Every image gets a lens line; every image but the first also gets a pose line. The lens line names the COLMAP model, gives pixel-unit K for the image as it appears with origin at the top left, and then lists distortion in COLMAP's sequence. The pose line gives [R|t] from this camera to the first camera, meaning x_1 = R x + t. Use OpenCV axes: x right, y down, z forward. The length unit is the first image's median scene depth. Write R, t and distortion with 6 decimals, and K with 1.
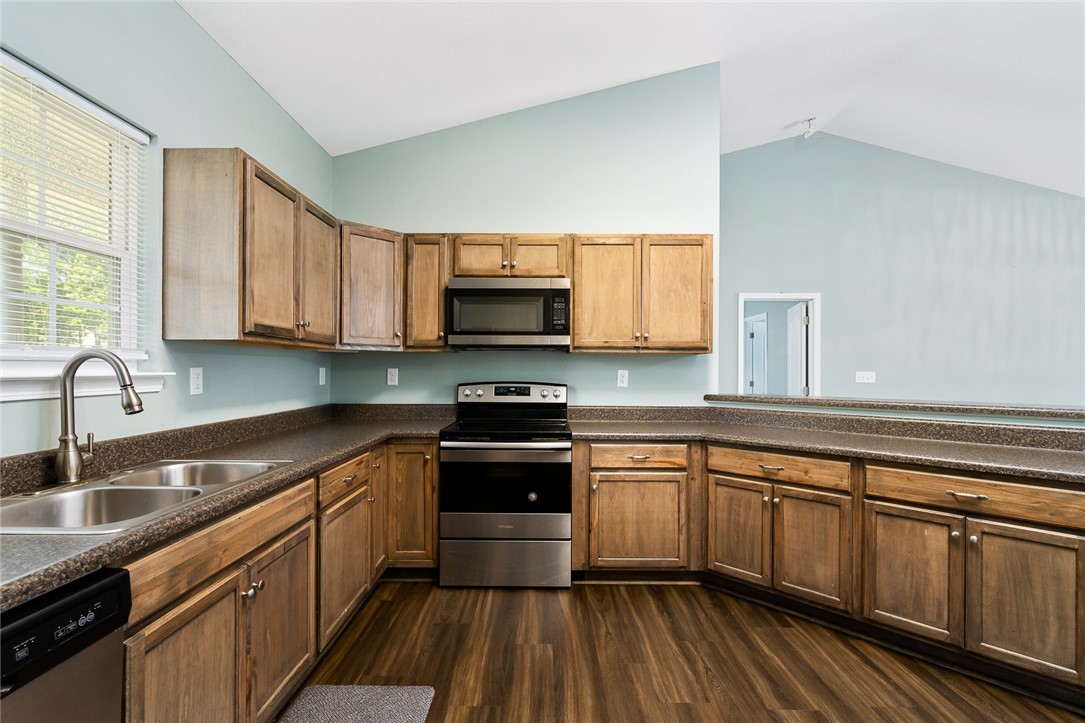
lens RADIAL K [[495.3, 0, 534.4], [0, 495.3, 366.9], [0, 0, 1]] dist [-0.010015, 0.003548]
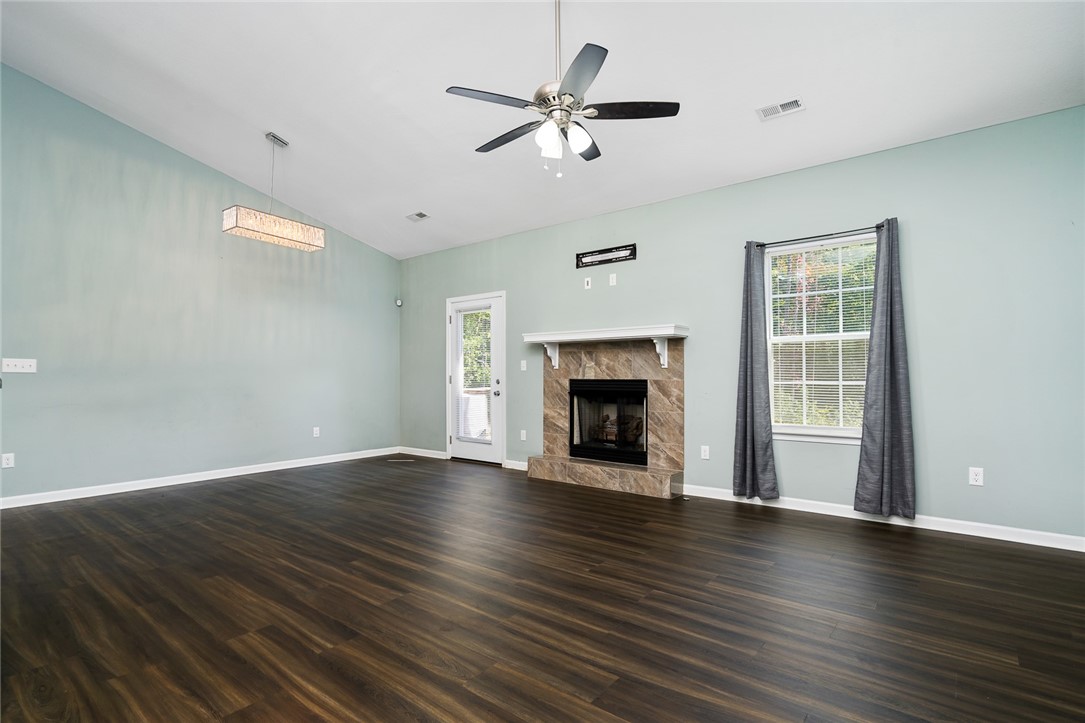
lens RADIAL K [[539.2, 0, 538.5], [0, 539.2, 368.7], [0, 0, 1]] dist [0.003501, 0.000845]
pose [[0.616179, 0.004788, 0.787592, 0.995630], [0.003456, 0.999955, -0.008782, 0.073281], [-0.787599, 0.008133, 0.616135, -0.391149]]
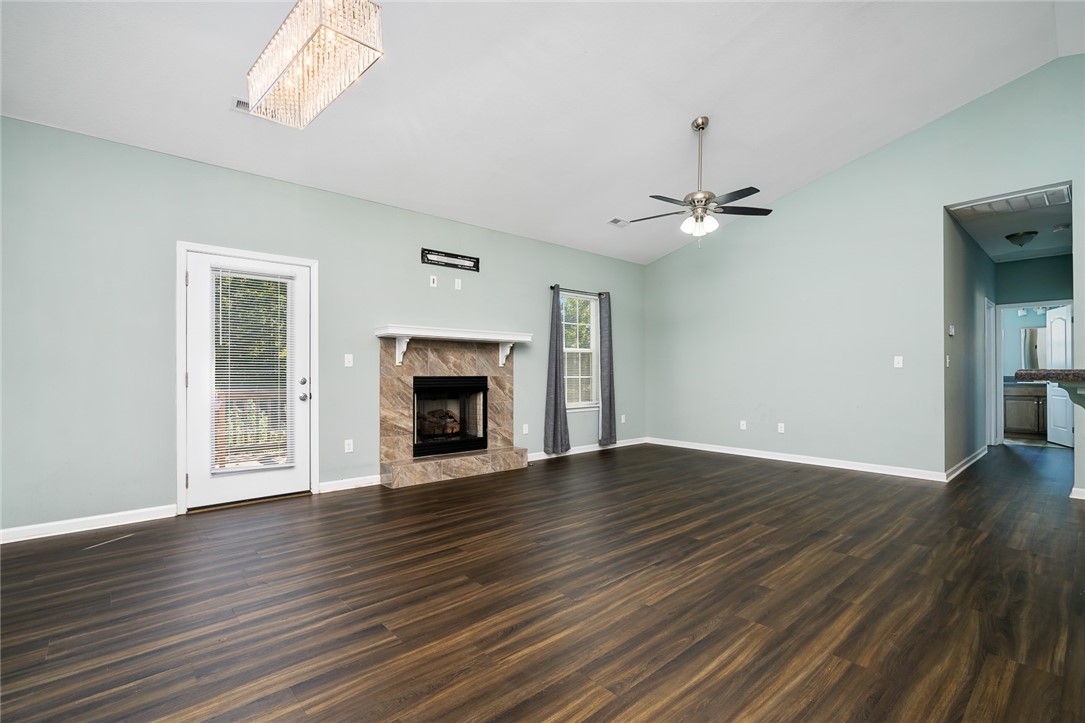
lens RADIAL K [[495.3, 0, 541.7], [0, 495.3, 369.9], [0, 0, 1]] dist [-0.010015, 0.003548]
pose [[-0.681639, 0.002623, 0.731684, 1.056683], [-0.001168, 0.999988, -0.004673, 0.079864], [-0.731688, -0.004040, -0.681628, 1.787523]]
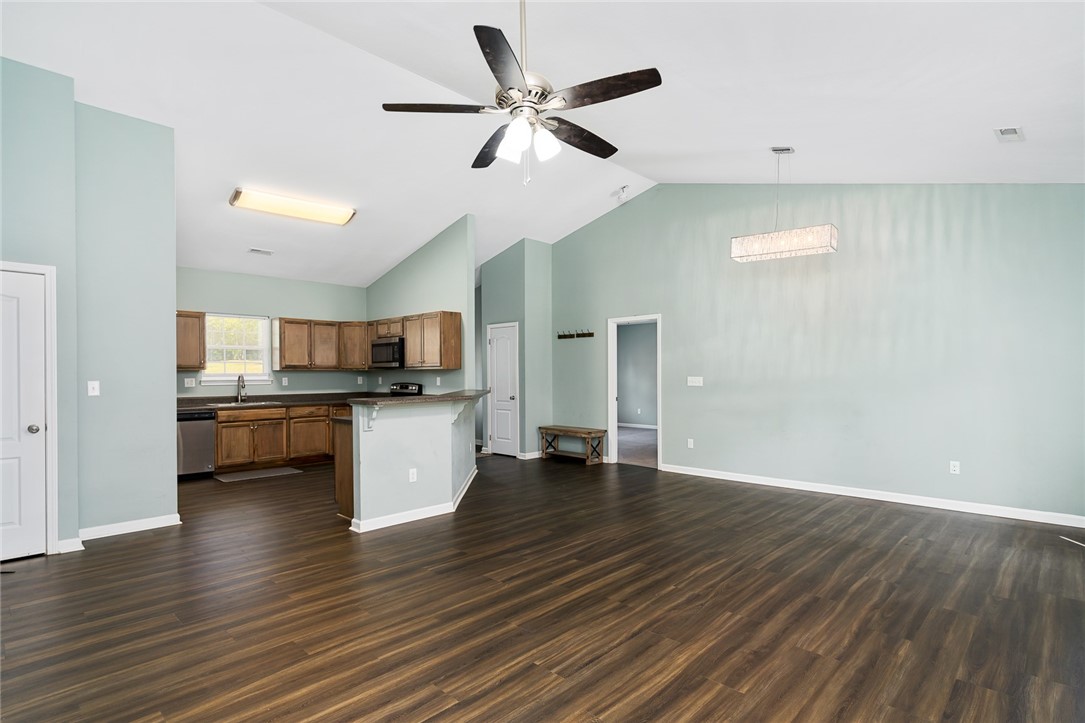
lens RADIAL K [[539.2, 0, 526.3], [0, 539.2, 378.8], [0, 0, 1]] dist [0.003501, 0.000845]
pose [[0.715346, -0.002830, -0.698764, 2.588682], [0.011434, 0.999905, 0.007655, 0.000554], [0.698676, -0.013465, 0.715311, -0.425726]]
